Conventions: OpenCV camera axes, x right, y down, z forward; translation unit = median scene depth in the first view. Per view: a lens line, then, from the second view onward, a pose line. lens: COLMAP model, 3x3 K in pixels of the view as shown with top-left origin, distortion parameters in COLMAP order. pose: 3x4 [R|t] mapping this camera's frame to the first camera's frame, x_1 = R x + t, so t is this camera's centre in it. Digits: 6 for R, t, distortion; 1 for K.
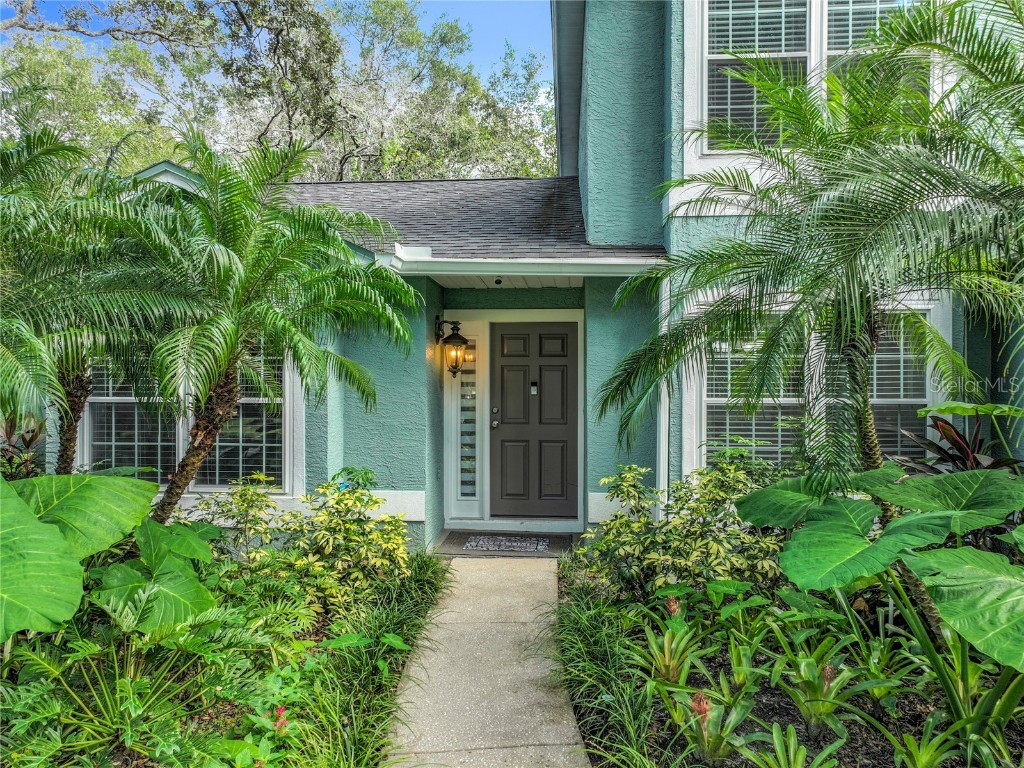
lens RADIAL K [[711.9, 0, 512.0], [0, 711.9, 384.0], [0, 0, 1]] dist [-0.003260, 0.000397]
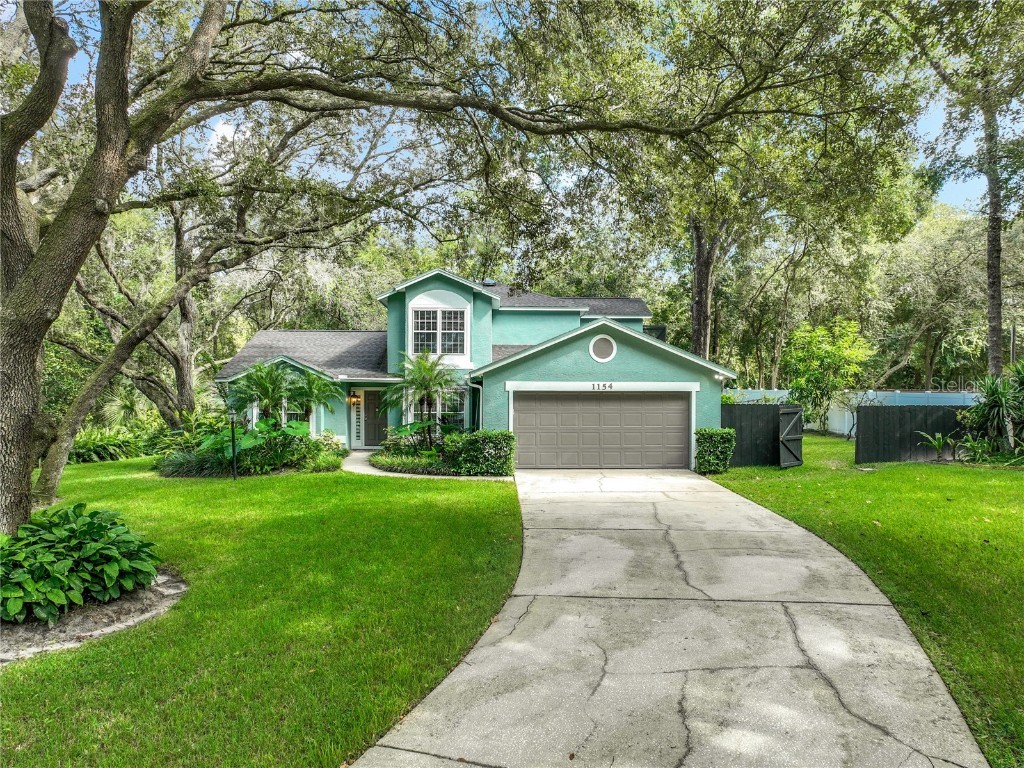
lens RADIAL K [[730.5, 0, 512.6], [0, 730.5, 406.2], [0, 0, 1]] dist [-0.001672, -0.000742]
pose [[0.994852, 0.000664, 0.101340, 0.365152], [-0.001988, 0.999914, 0.012964, -0.062423], [-0.101322, -0.013099, 0.994767, -2.938955]]
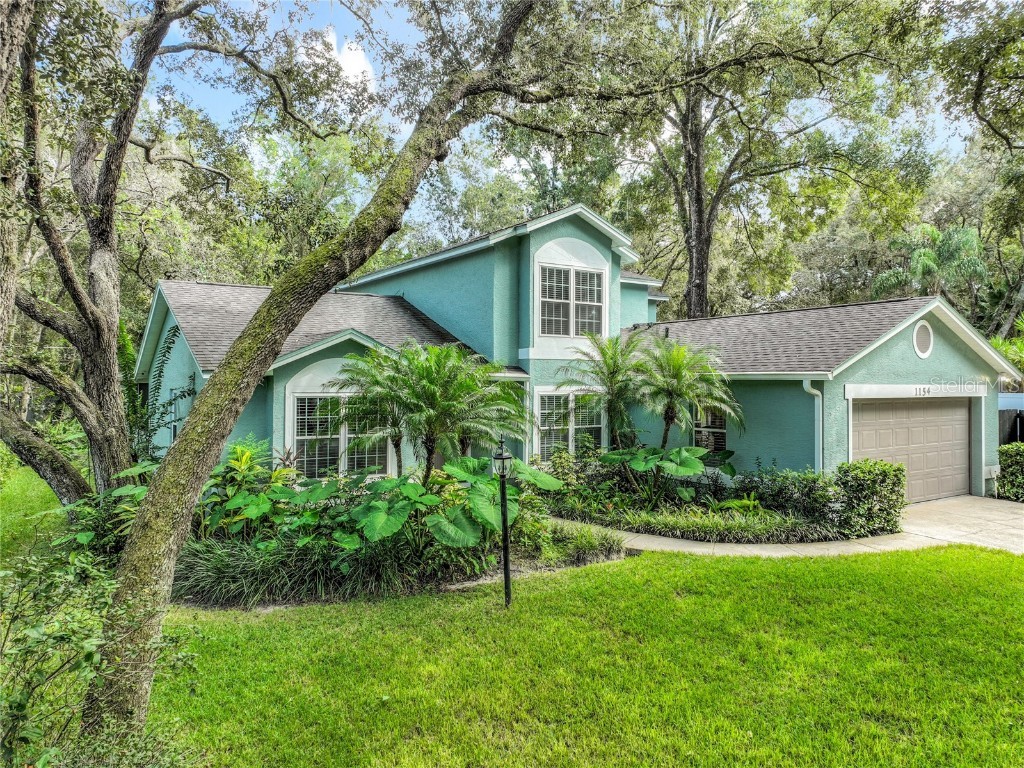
lens RADIAL K [[711.9, 0, 512.0], [0, 711.9, 384.0], [0, 0, 1]] dist [-0.003260, 0.000397]
pose [[0.807945, 0.002948, 0.589251, -1.209631], [-0.004218, 0.999991, 0.000780, -0.123539], [-0.589243, -0.003116, 0.807950, -0.961907]]
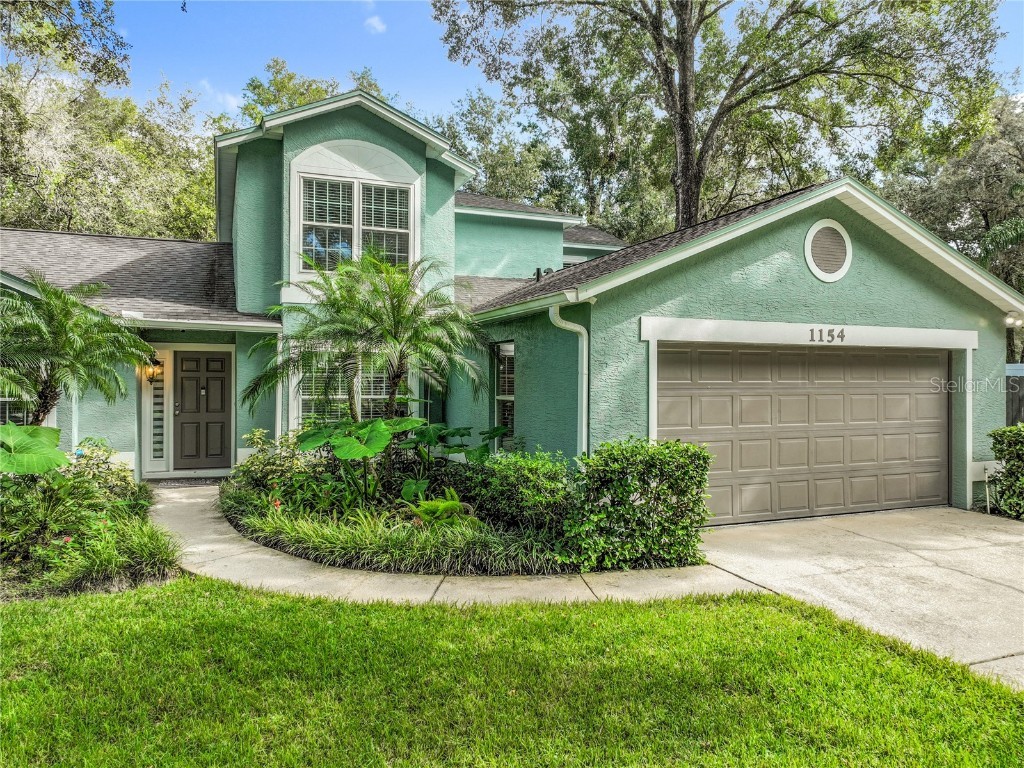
lens RADIAL K [[728.0, 0, 510.7], [0, 728.0, 379.7], [0, 0, 1]] dist [0.030739, -0.000827]
pose [[0.898521, 0.002377, 0.438925, -0.081039], [-0.001336, 0.999996, -0.002681, -0.017952], [-0.438929, 0.001822, 0.898520, -0.926432]]
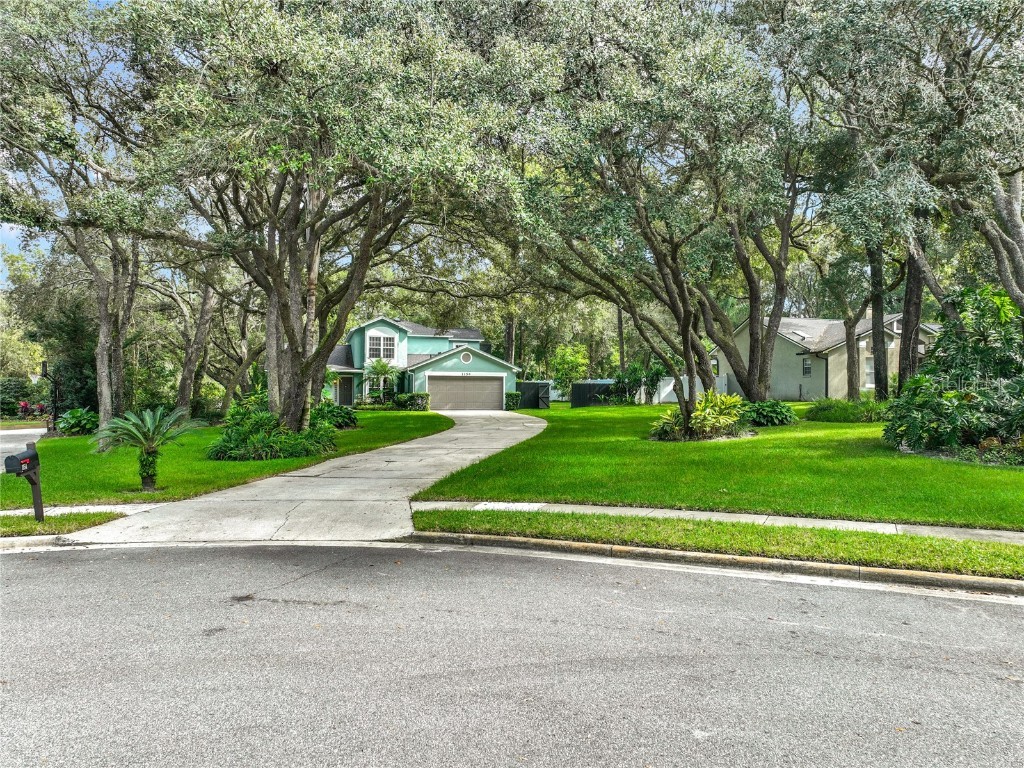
lens RADIAL K [[728.0, 0, 510.7], [0, 728.0, 379.7], [0, 0, 1]] dist [0.030739, -0.000827]
pose [[0.942300, 0.011744, 0.334562, -0.899218], [-0.003097, 0.999648, -0.026366, 0.132958], [-0.334754, 0.023809, 0.942005, -6.714506]]
